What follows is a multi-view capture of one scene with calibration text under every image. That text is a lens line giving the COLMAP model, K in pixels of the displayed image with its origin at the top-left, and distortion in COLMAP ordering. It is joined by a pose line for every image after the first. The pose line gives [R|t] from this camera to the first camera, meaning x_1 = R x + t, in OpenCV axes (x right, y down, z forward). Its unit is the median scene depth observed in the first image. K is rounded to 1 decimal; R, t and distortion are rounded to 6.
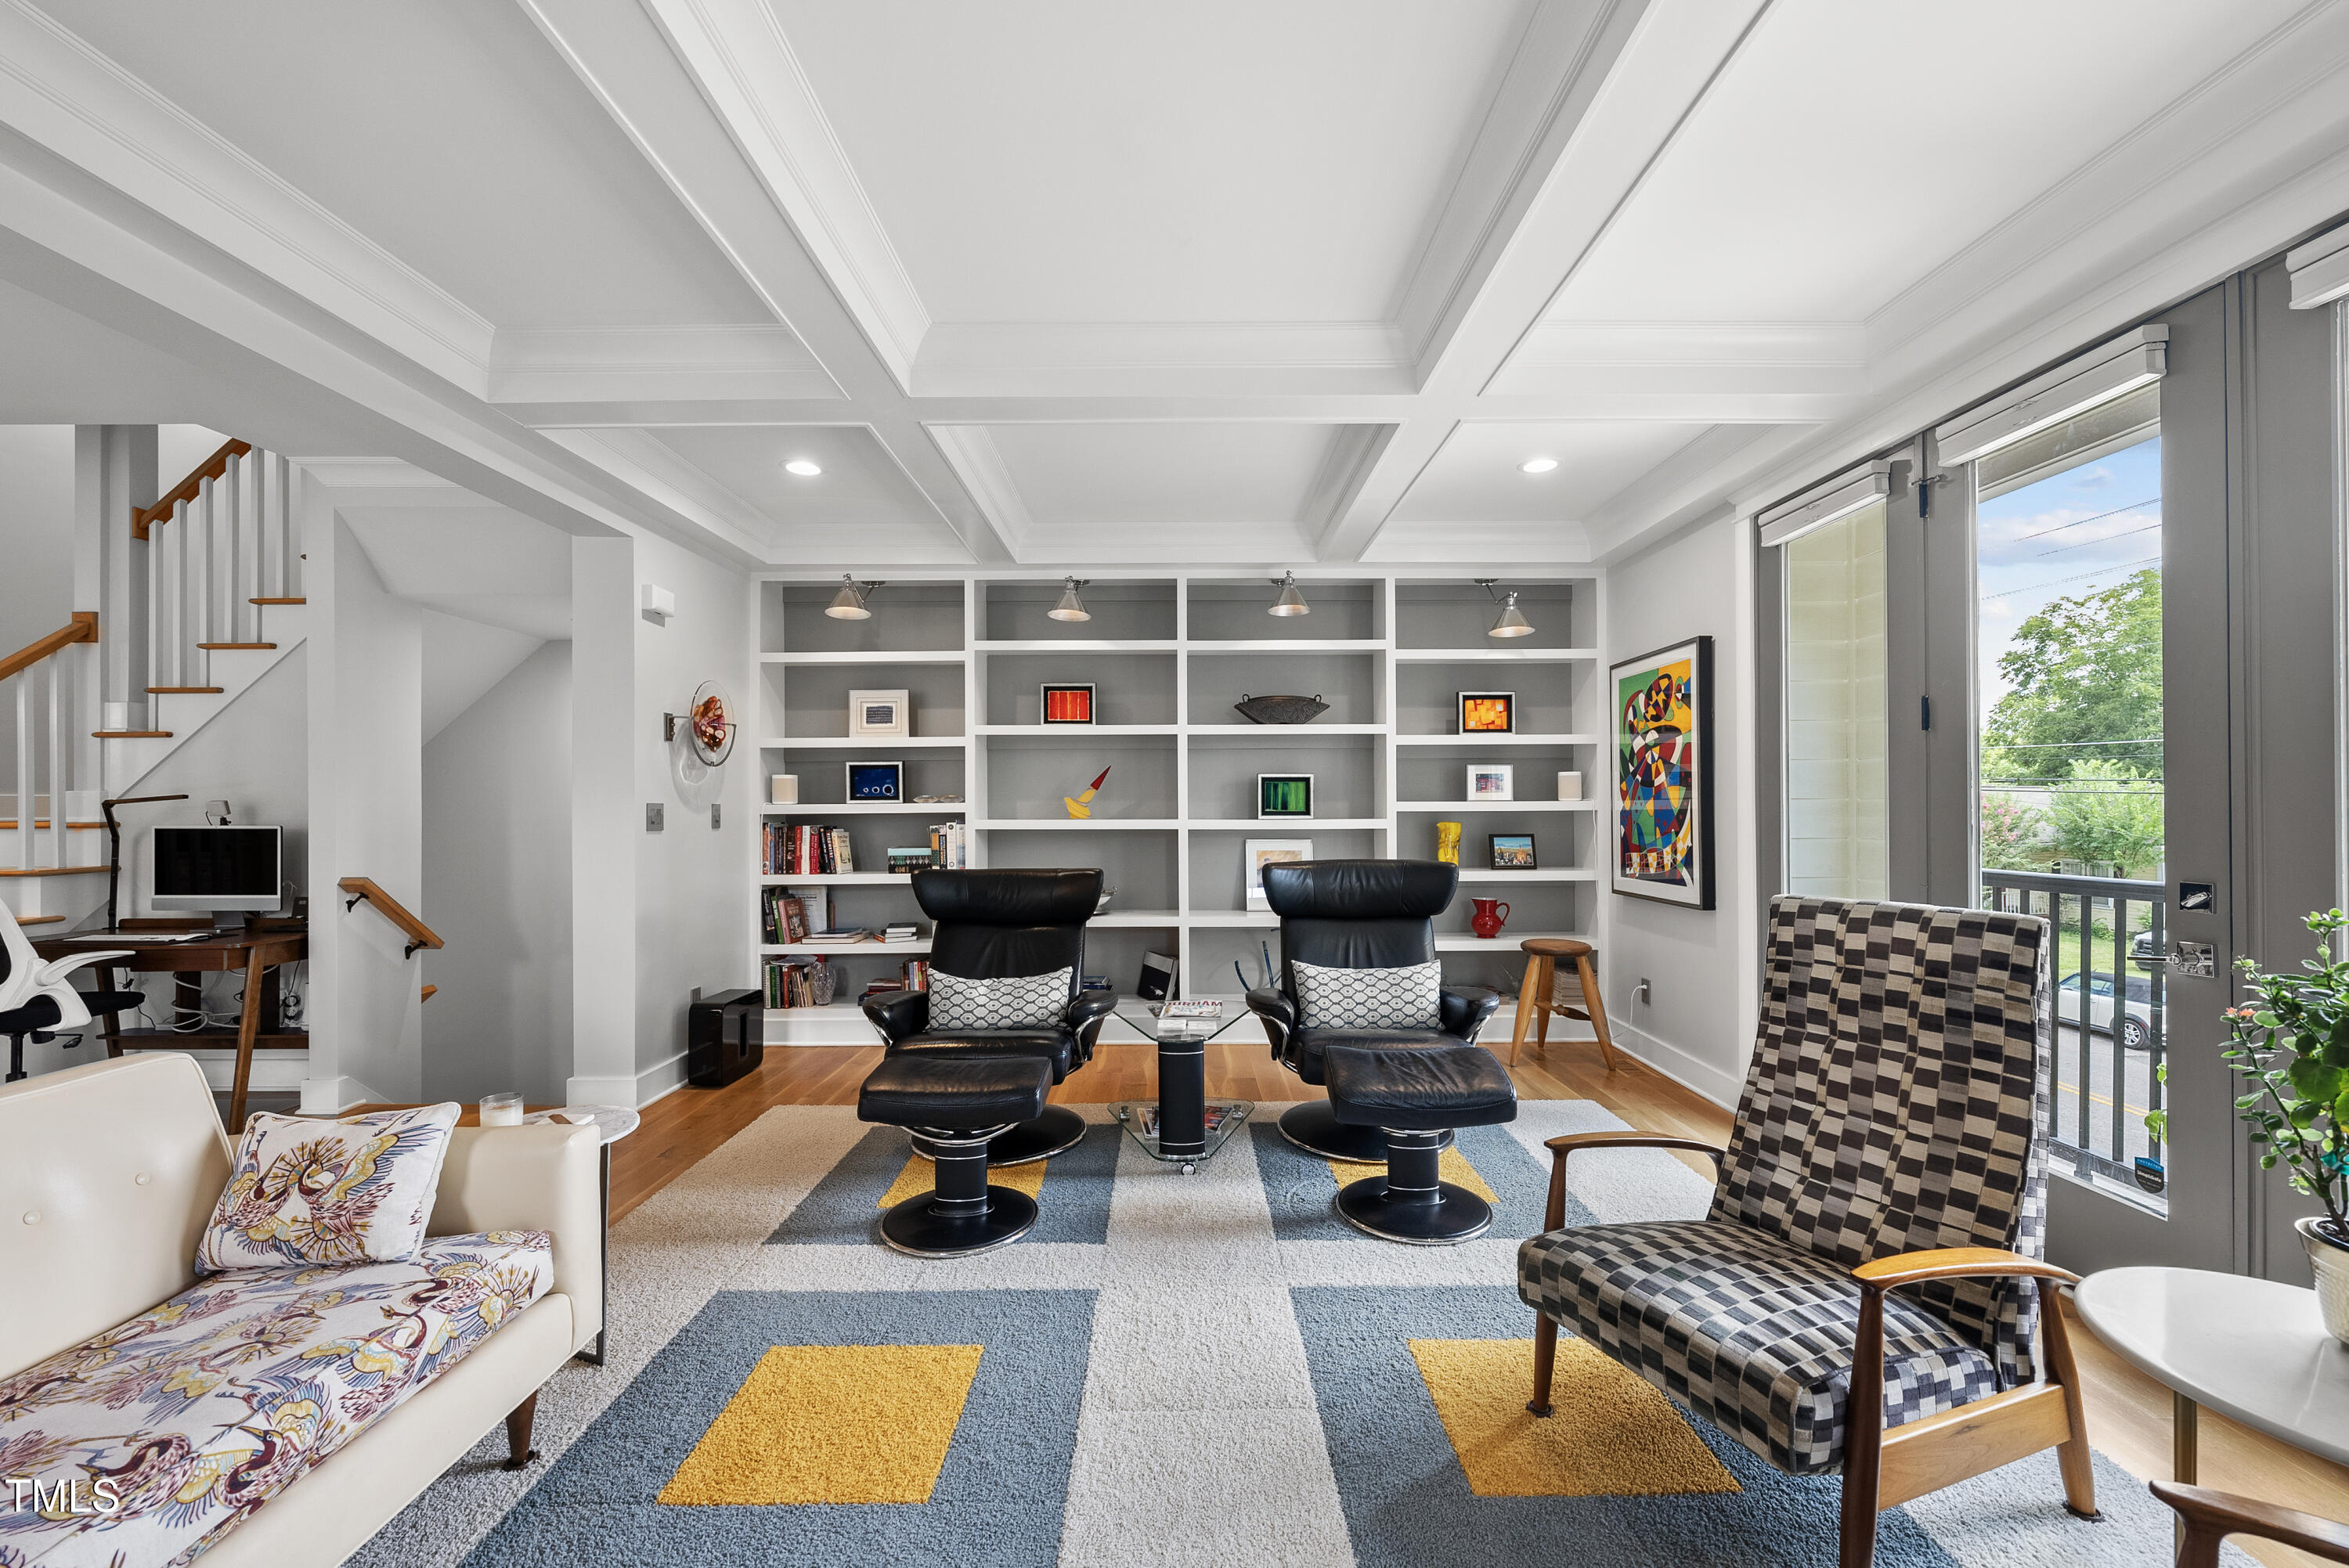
lens RADIAL K [[930.3, 0, 1173.2], [0, 930.3, 810.7], [0, 0, 1]] dist [0.011356, 0.000026]
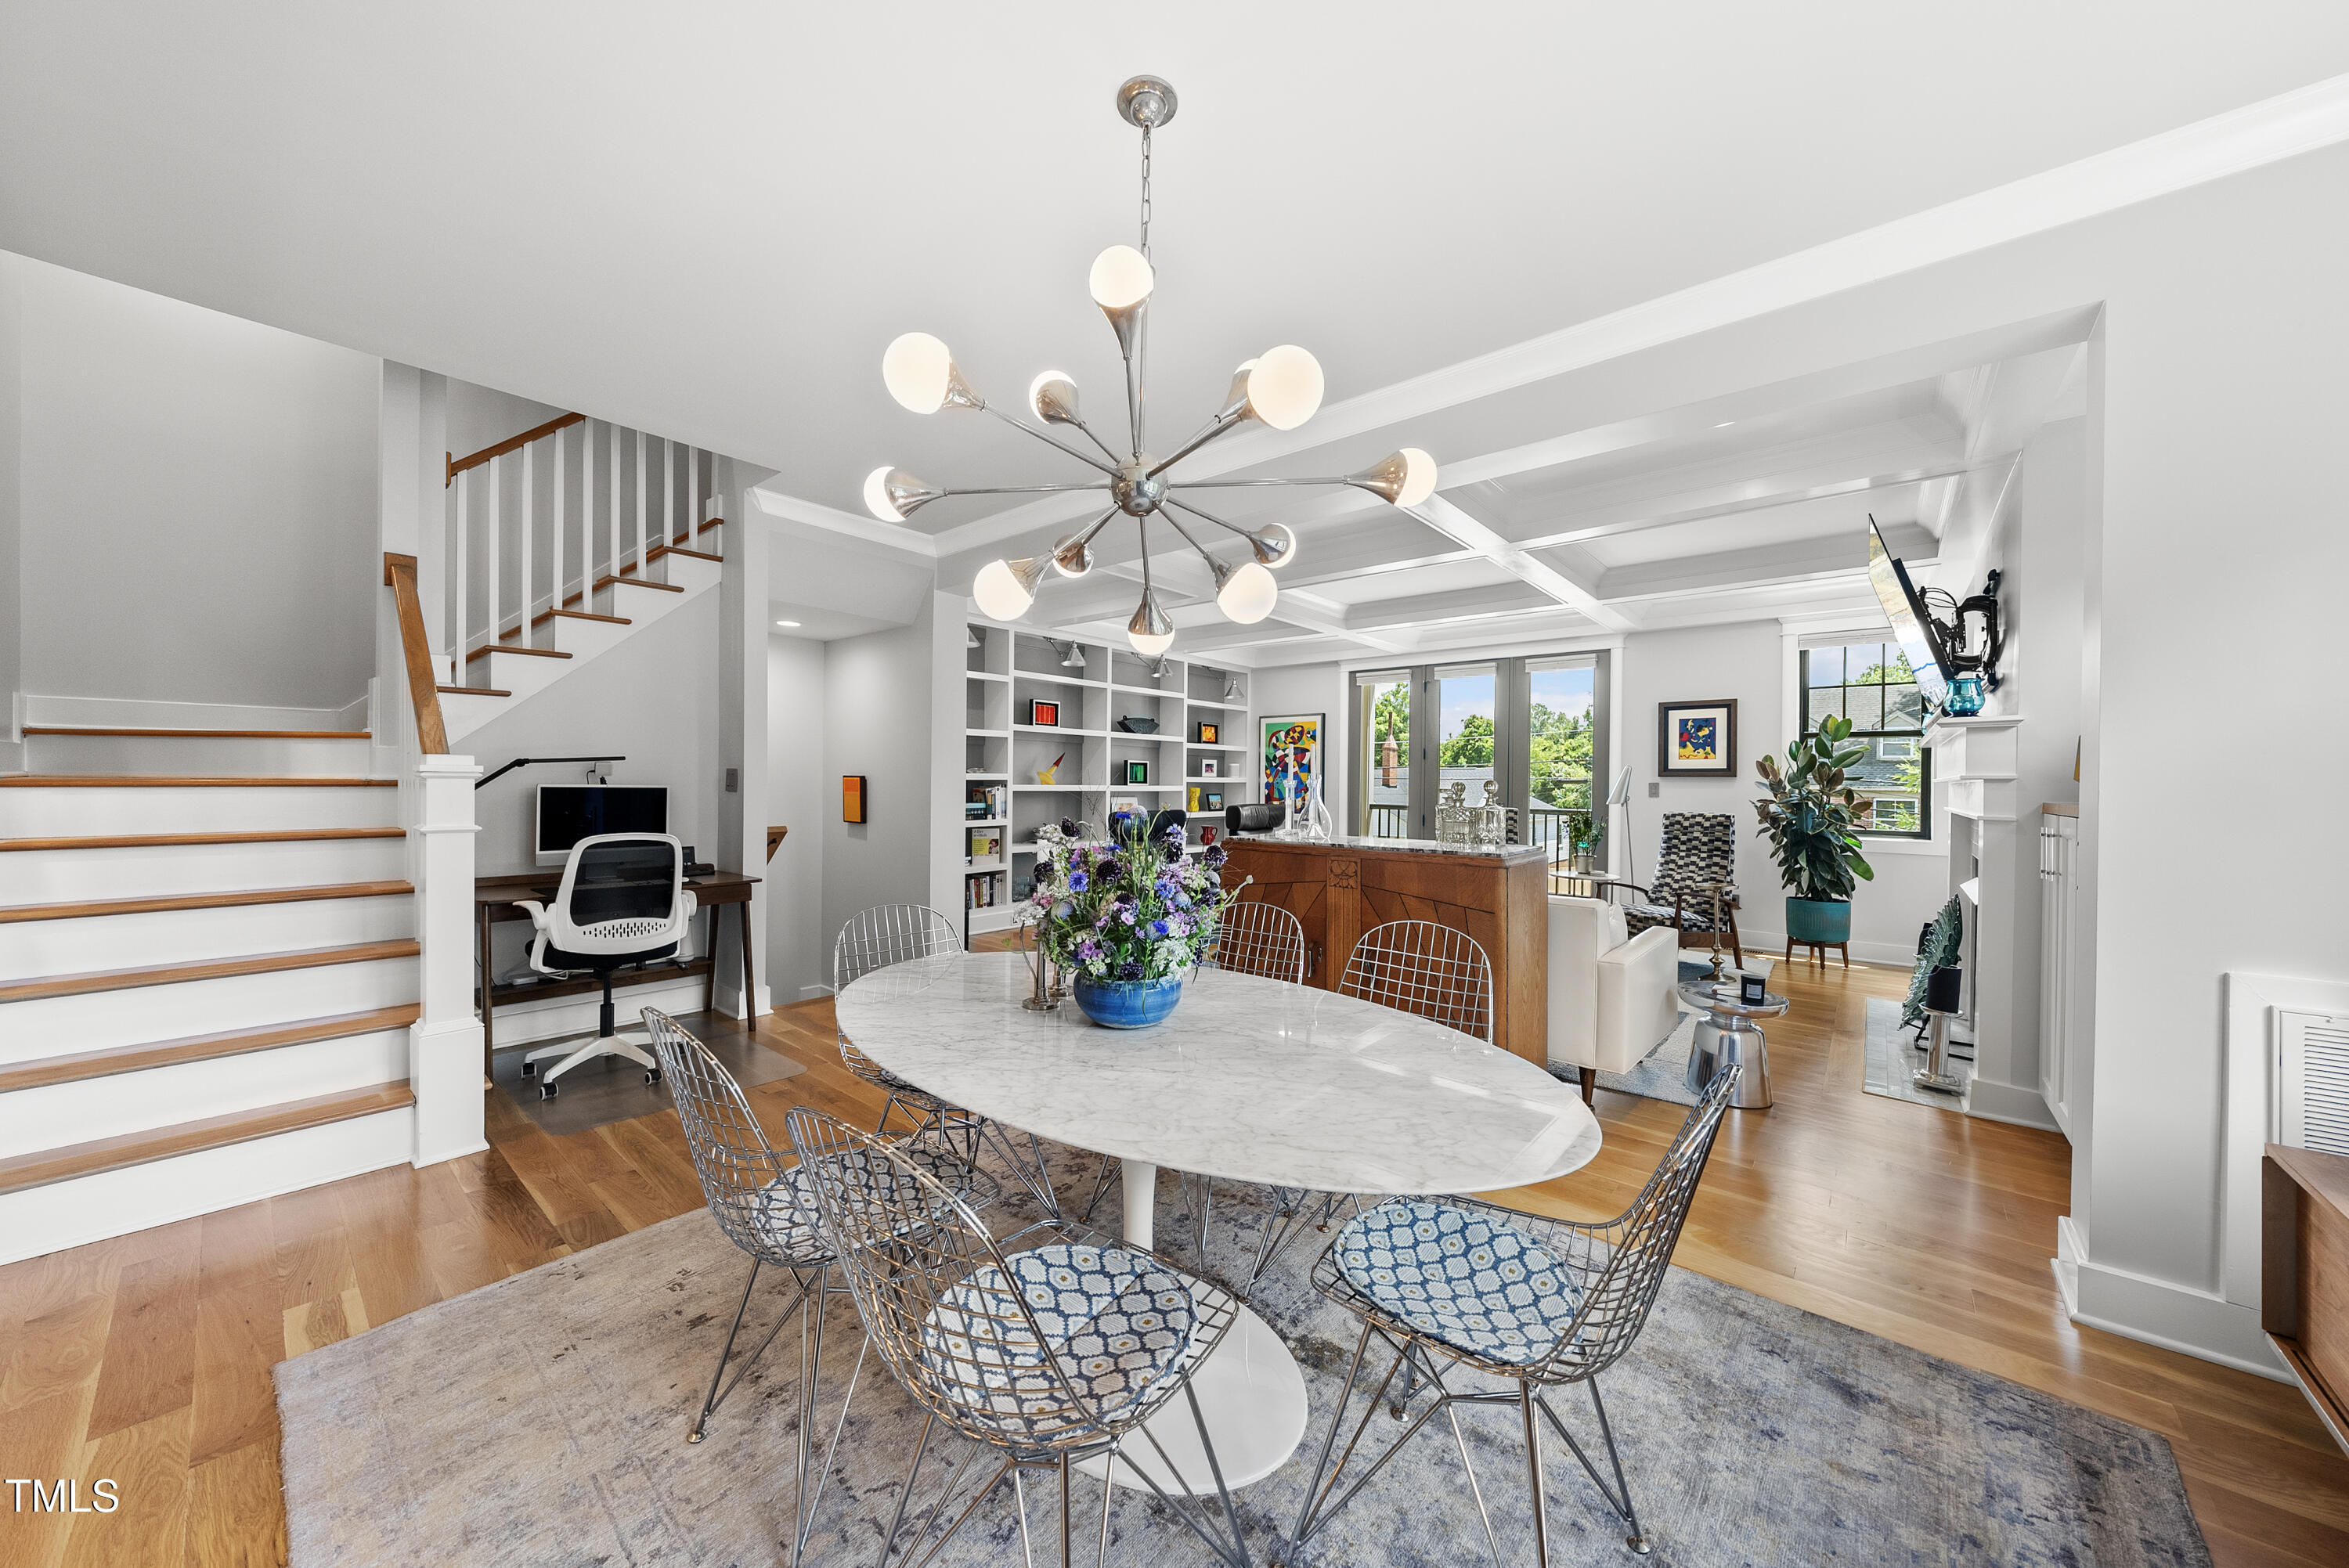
lens RADIAL K [[821.6, 0, 1186.1], [0, 821.6, 791.9], [0, 0, 1]] dist [-0.000088, 0.000041]
pose [[0.636597, 0.000754, 0.771197, -1.269875], [-0.010566, 0.999914, 0.007744, 0.009688], [-0.771125, -0.013078, 0.636550, -0.107966]]
